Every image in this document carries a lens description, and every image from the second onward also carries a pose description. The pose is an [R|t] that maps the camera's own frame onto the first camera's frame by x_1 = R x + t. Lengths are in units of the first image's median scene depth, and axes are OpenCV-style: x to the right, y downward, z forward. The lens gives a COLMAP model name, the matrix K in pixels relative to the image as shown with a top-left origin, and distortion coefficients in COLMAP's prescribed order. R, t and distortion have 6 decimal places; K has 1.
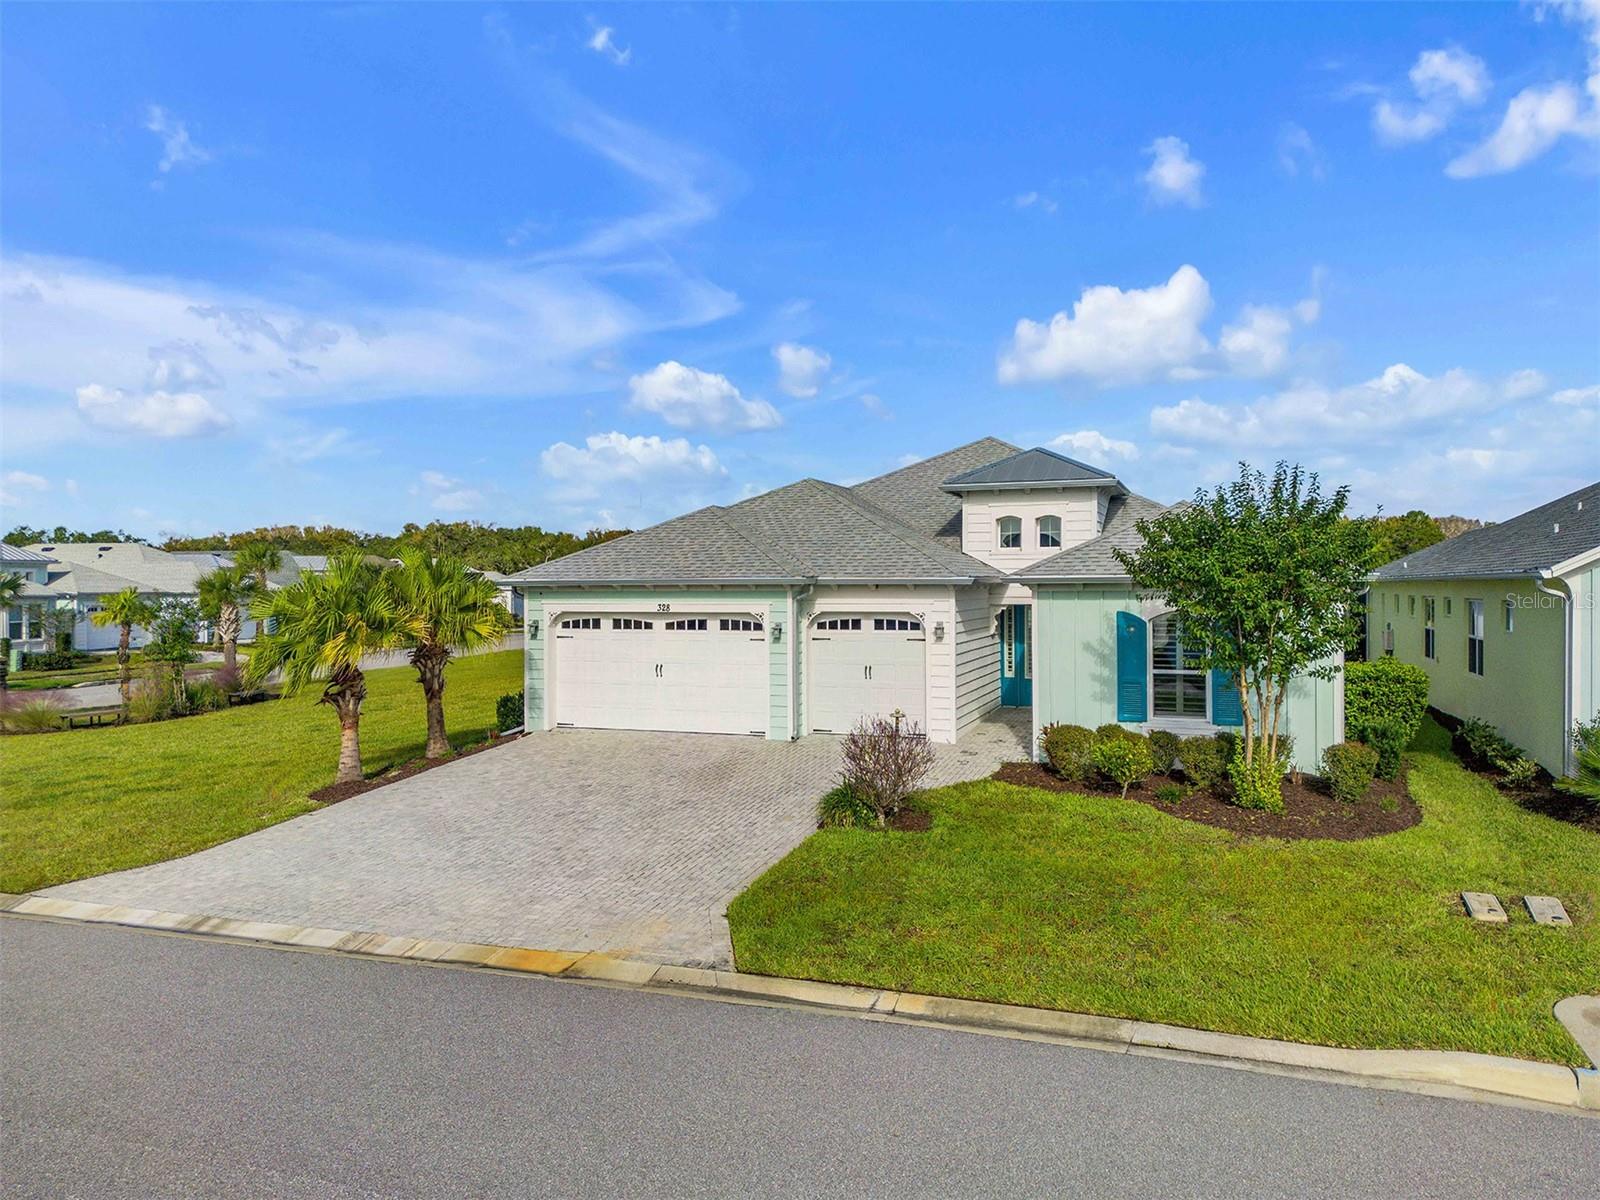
lens RADIAL K [[1120.3, 0, 800.0], [0, 1120.3, 600.0], [0, 0, 1]] dist [0.090577, -0.097991]
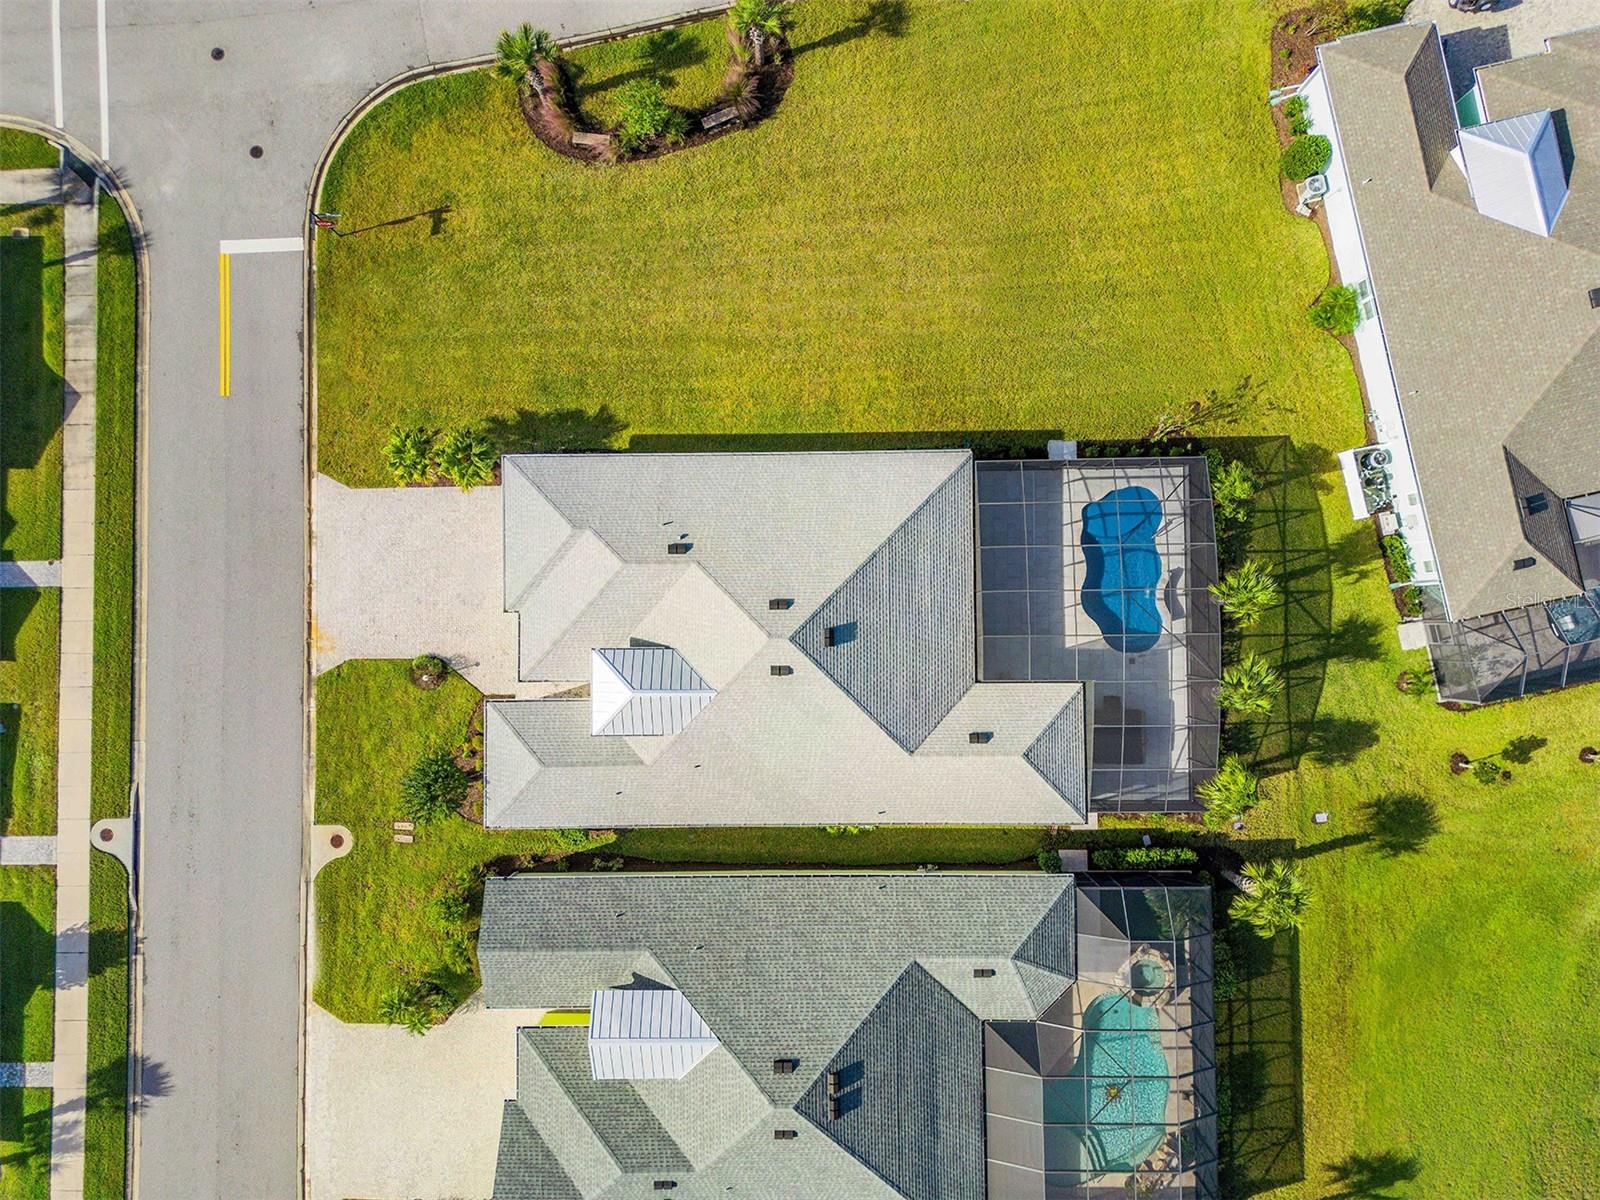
lens RADIAL K [[1120.3, 0, 800.0], [0, 1120.3, 600.0], [0, 0, 1]] dist [0.090577, -0.097991]
pose [[0.356484, 0.933925, -0.026535, 0.263310], [0.006786, 0.025812, 0.999644, -2.358990], [0.934277, -0.356537, 0.002864, 1.577210]]
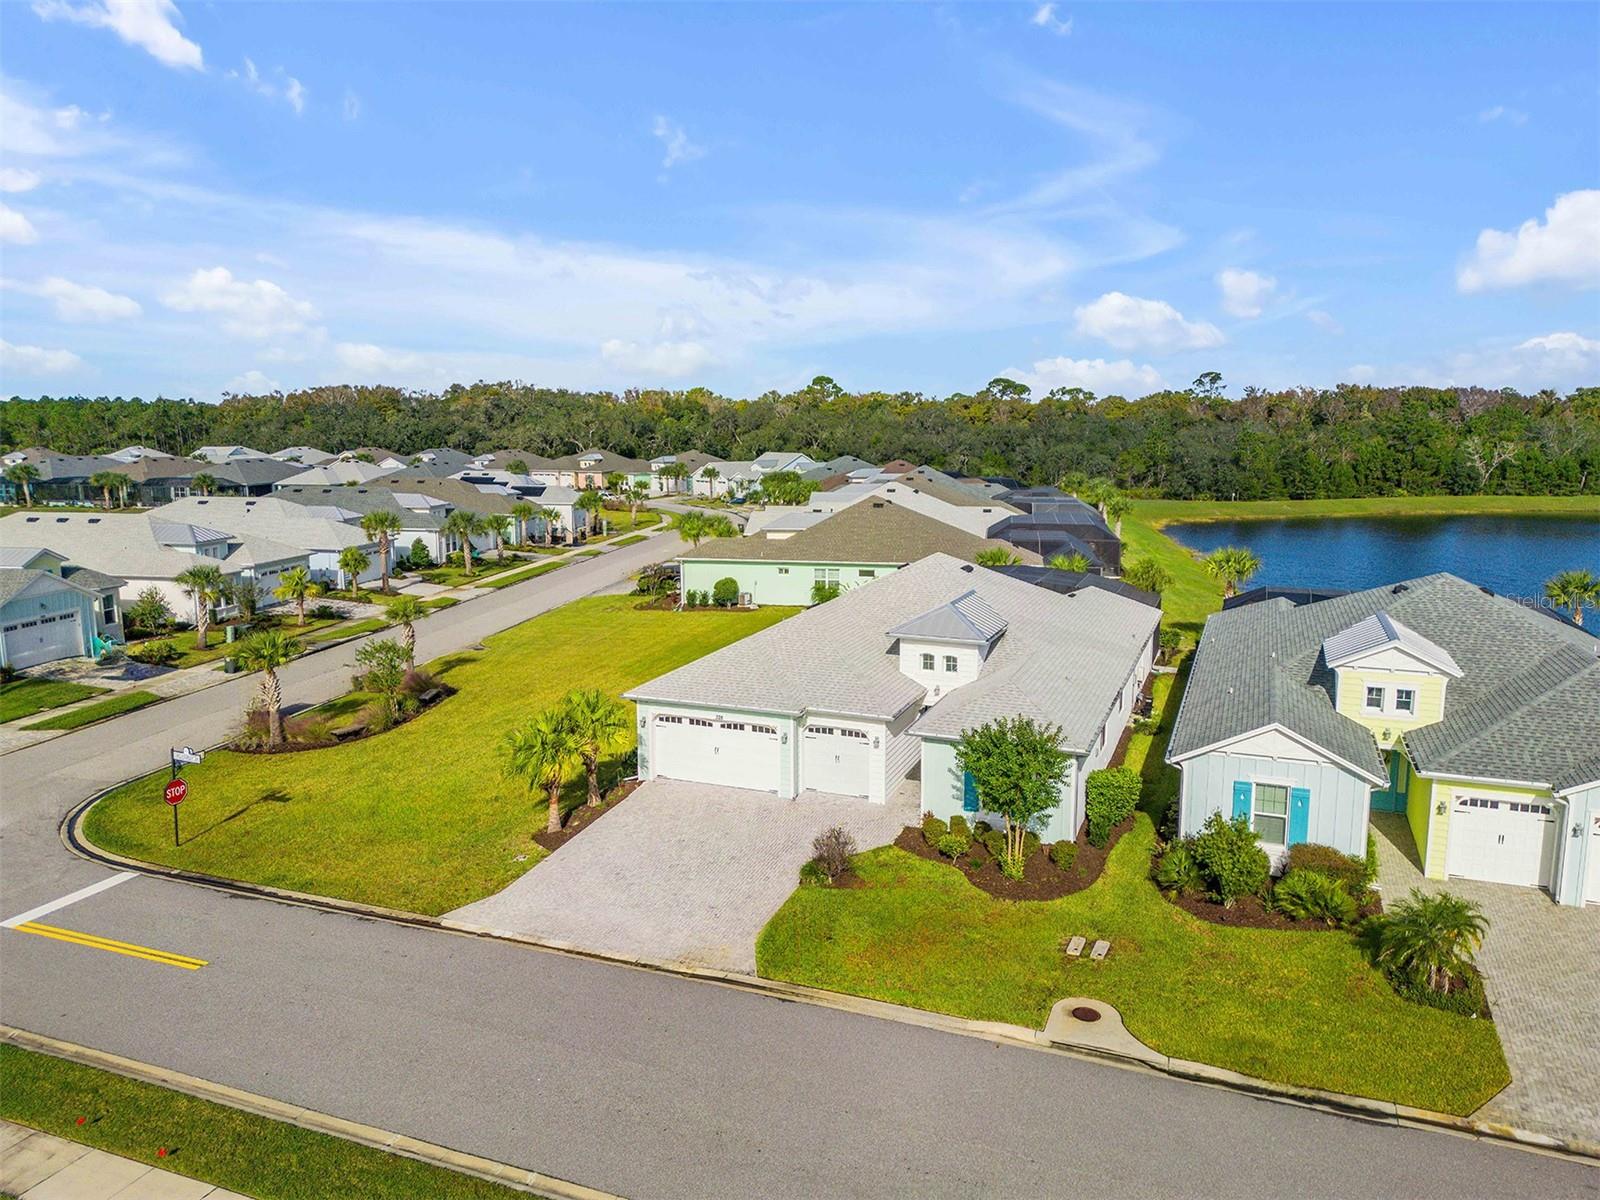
lens RADIAL K [[1120.3, 0, 800.0], [0, 1120.3, 600.0], [0, 0, 1]] dist [0.090577, -0.097991]
pose [[0.999489, 0.007617, -0.031059, 0.057664], [-0.002890, 0.988760, 0.149486, -0.459108], [0.031848, -0.149320, 0.988276, -0.714281]]
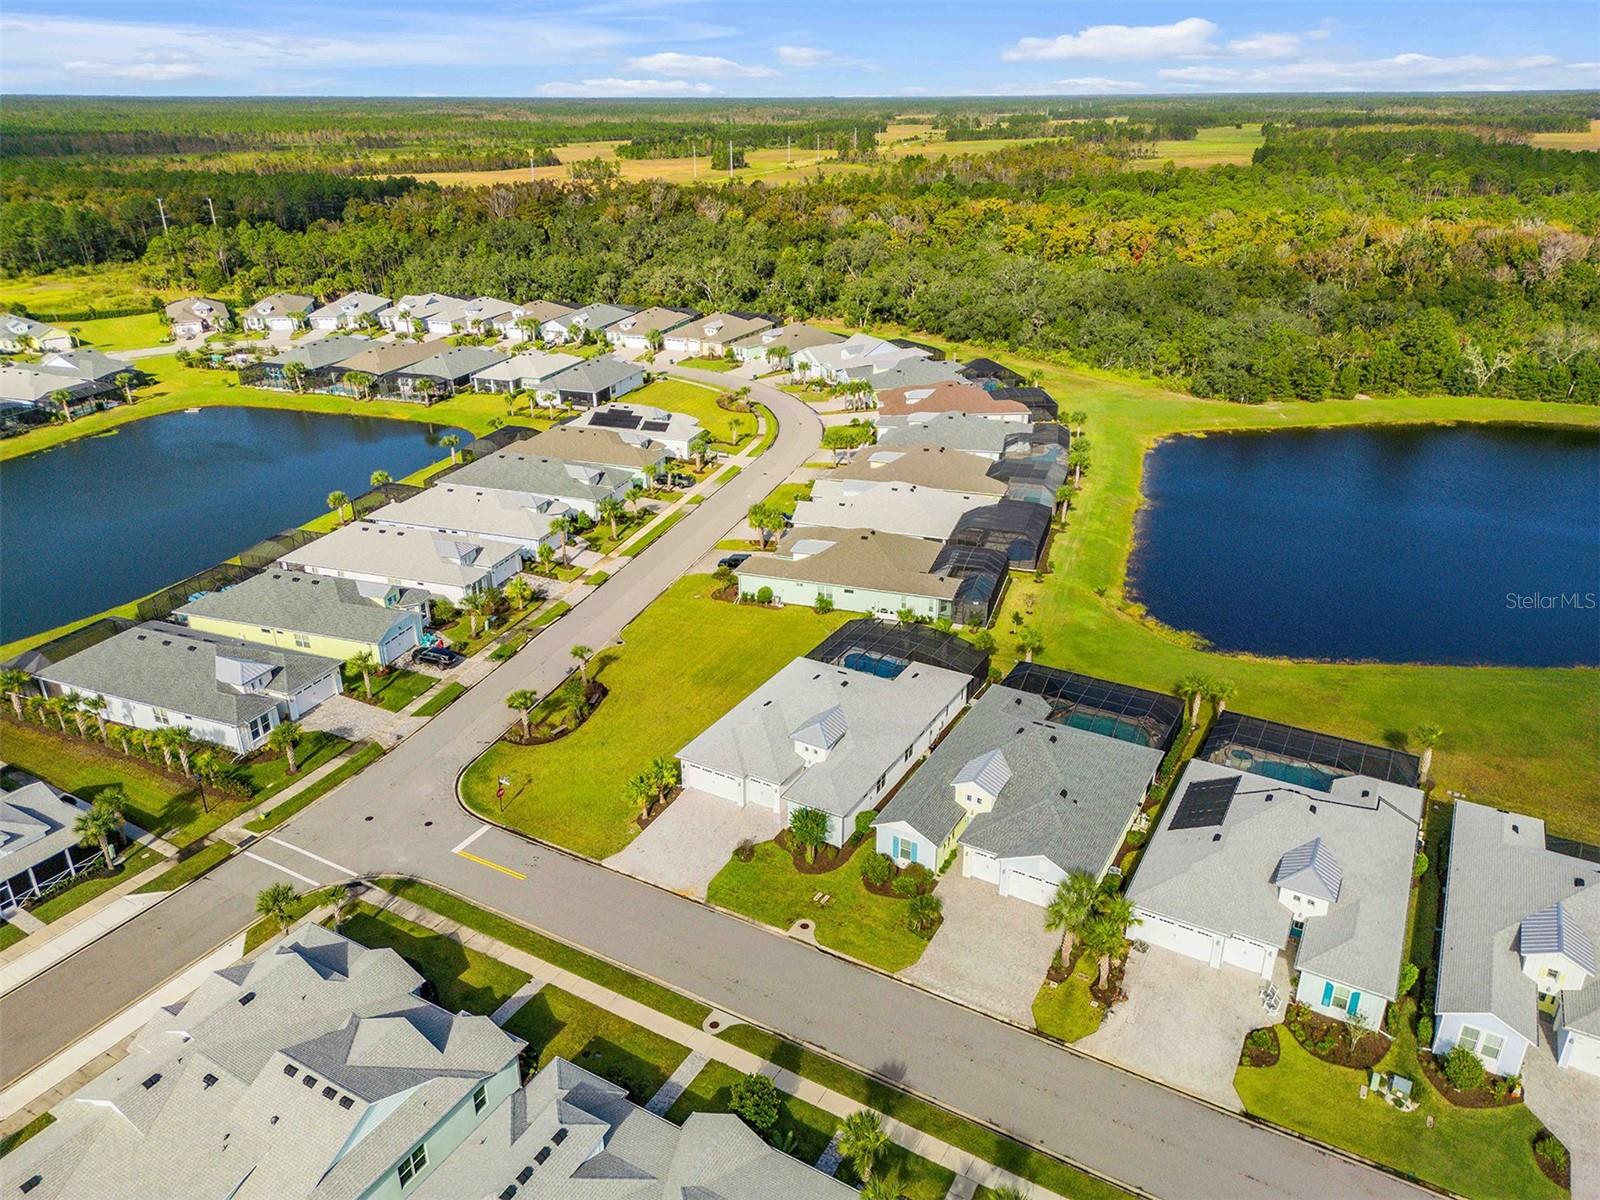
lens RADIAL K [[1120.3, 0, 800.0], [0, 1120.3, 600.0], [0, 0, 1]] dist [0.090577, -0.097991]
pose [[0.985969, 0.067385, -0.152725, 0.814522], [-0.001069, 0.917432, 0.397891, -2.326434], [0.166926, -0.392145, 0.904631, -2.536353]]
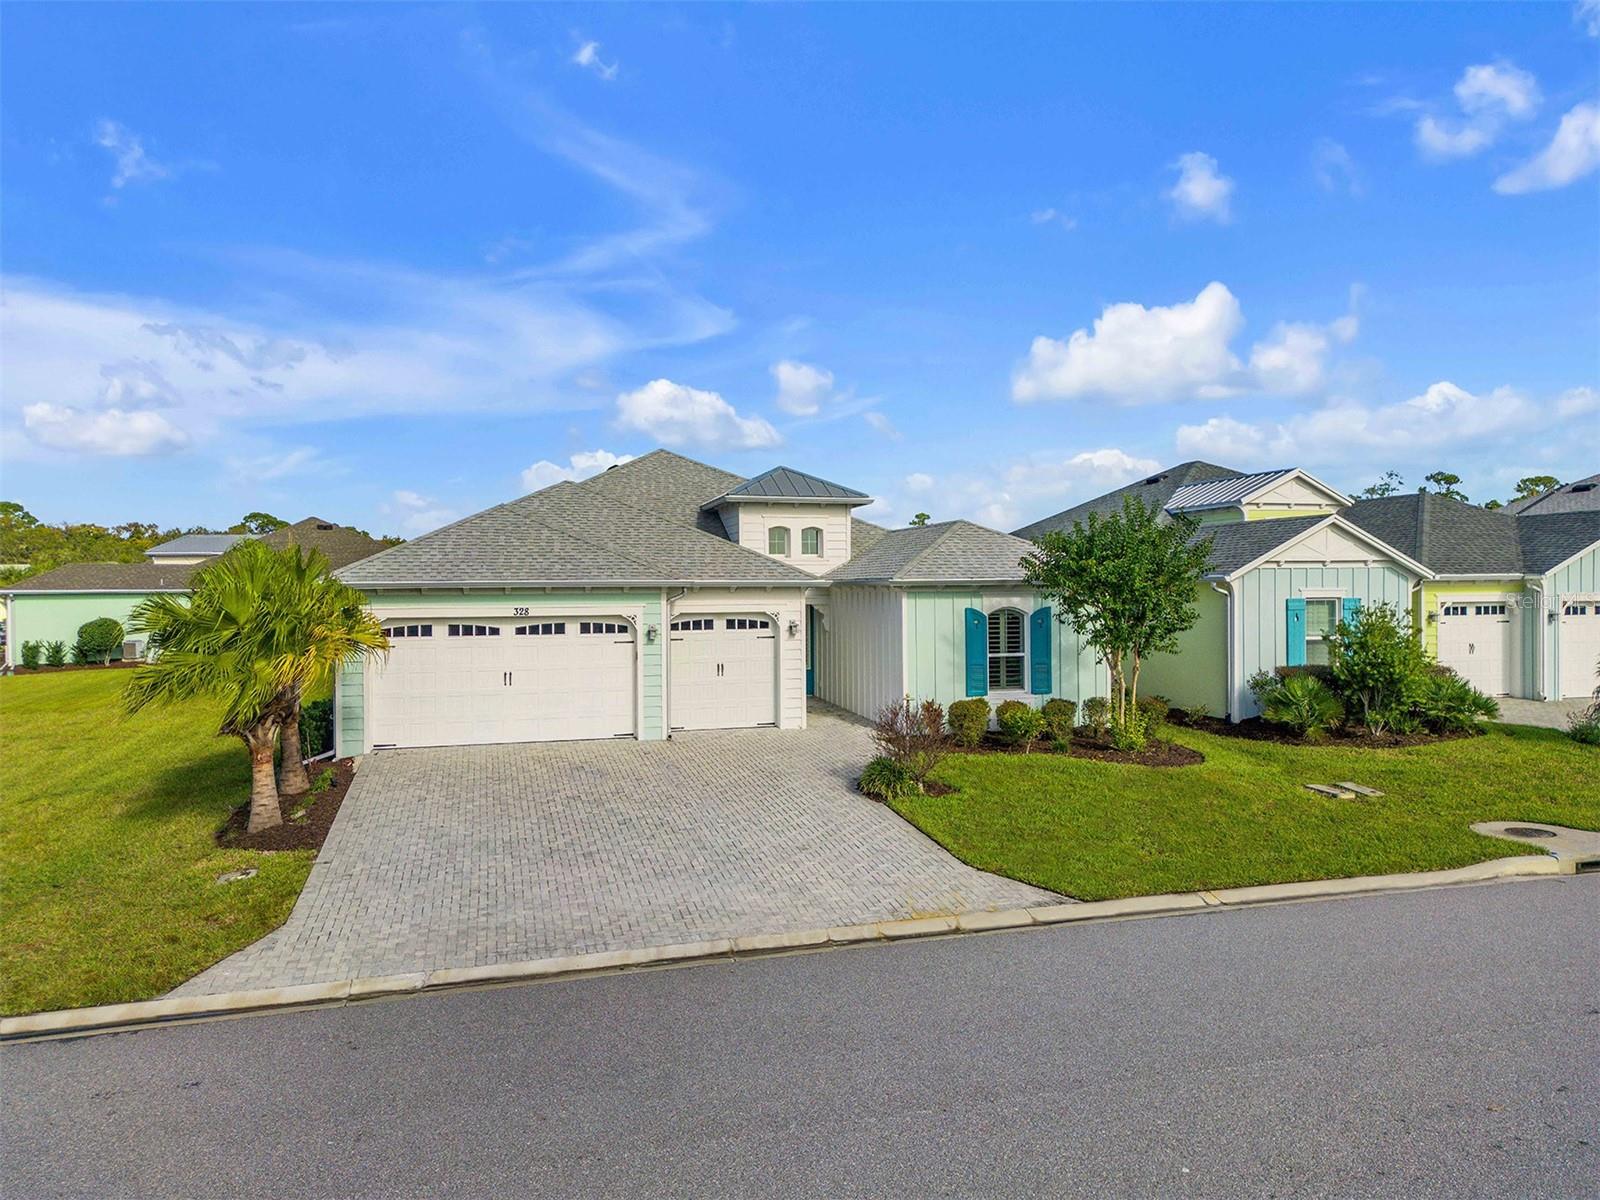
lens RADIAL K [[1120.3, 0, 800.0], [0, 1120.3, 600.0], [0, 0, 1]] dist [0.090577, -0.097991]
pose [[0.808540, -0.007965, 0.588387, -0.526526], [0.010761, 0.999941, -0.001251, 0.000832], [-0.588343, 0.007343, 0.808578, 0.098607]]
